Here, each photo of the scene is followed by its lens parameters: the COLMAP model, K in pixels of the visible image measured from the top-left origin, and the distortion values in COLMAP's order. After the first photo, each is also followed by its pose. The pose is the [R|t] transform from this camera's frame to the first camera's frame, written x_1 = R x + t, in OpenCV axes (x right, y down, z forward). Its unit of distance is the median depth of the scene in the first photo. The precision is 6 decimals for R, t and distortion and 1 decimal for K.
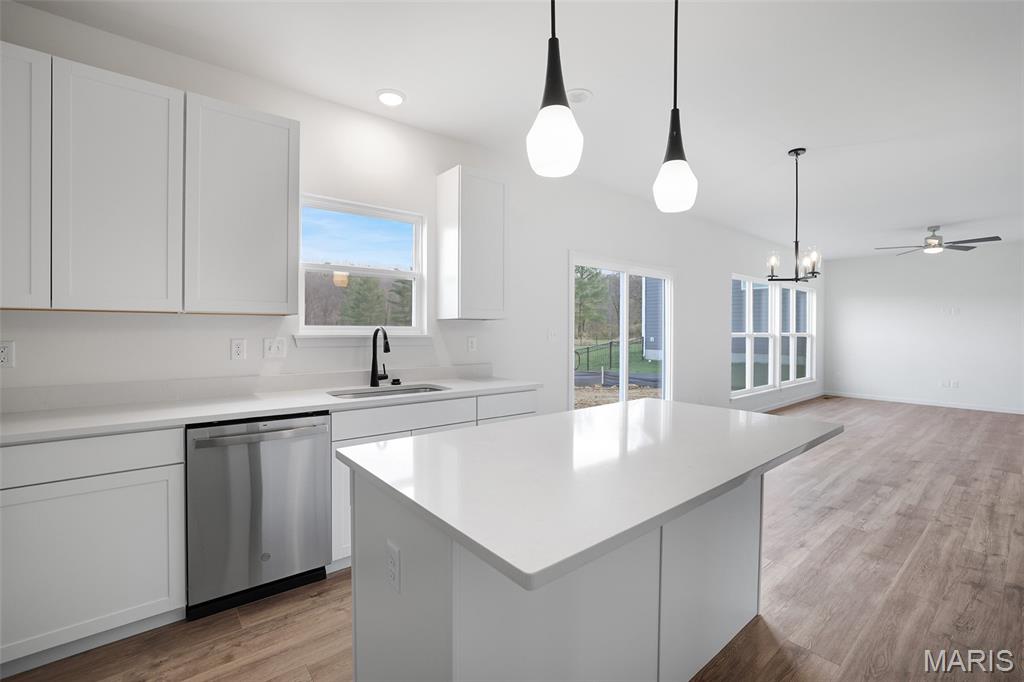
lens RADIAL K [[453.3, 0, 508.4], [0, 453.3, 334.1], [0, 0, 1]] dist [-0.039201, 0.012653]
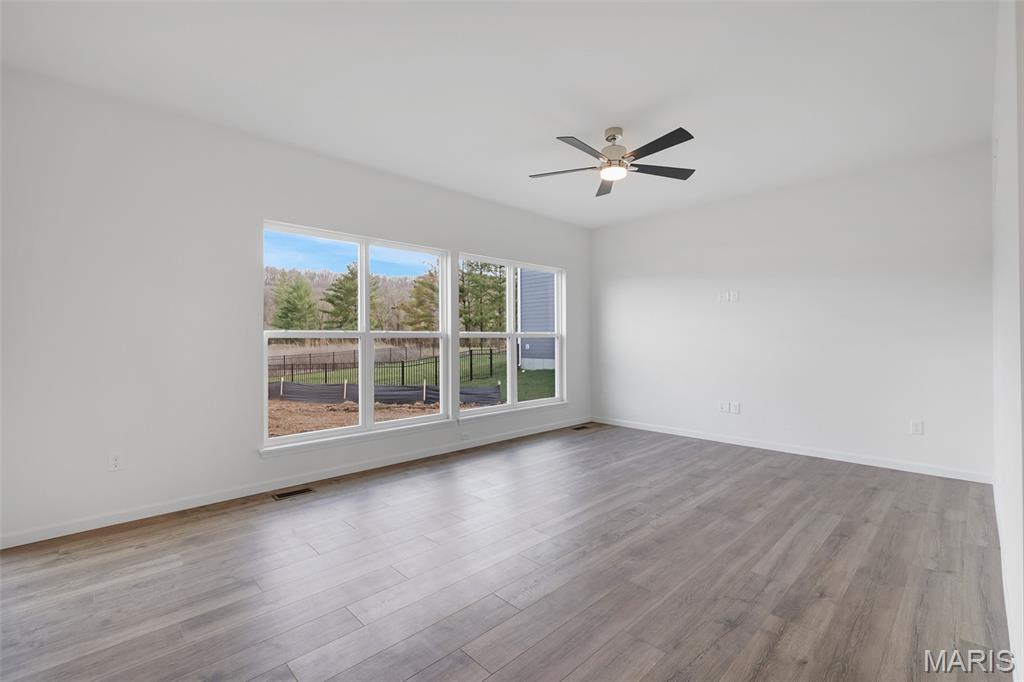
lens RADIAL K [[446.9, 0, 507.9], [0, 446.9, 337.6], [0, 0, 1]] dist [-0.001765, -0.000493]
pose [[0.997397, -0.008808, 0.071567, 1.330562], [0.009795, 0.999862, -0.013440, 0.032461], [-0.071439, 0.014106, 0.997345, 0.774304]]
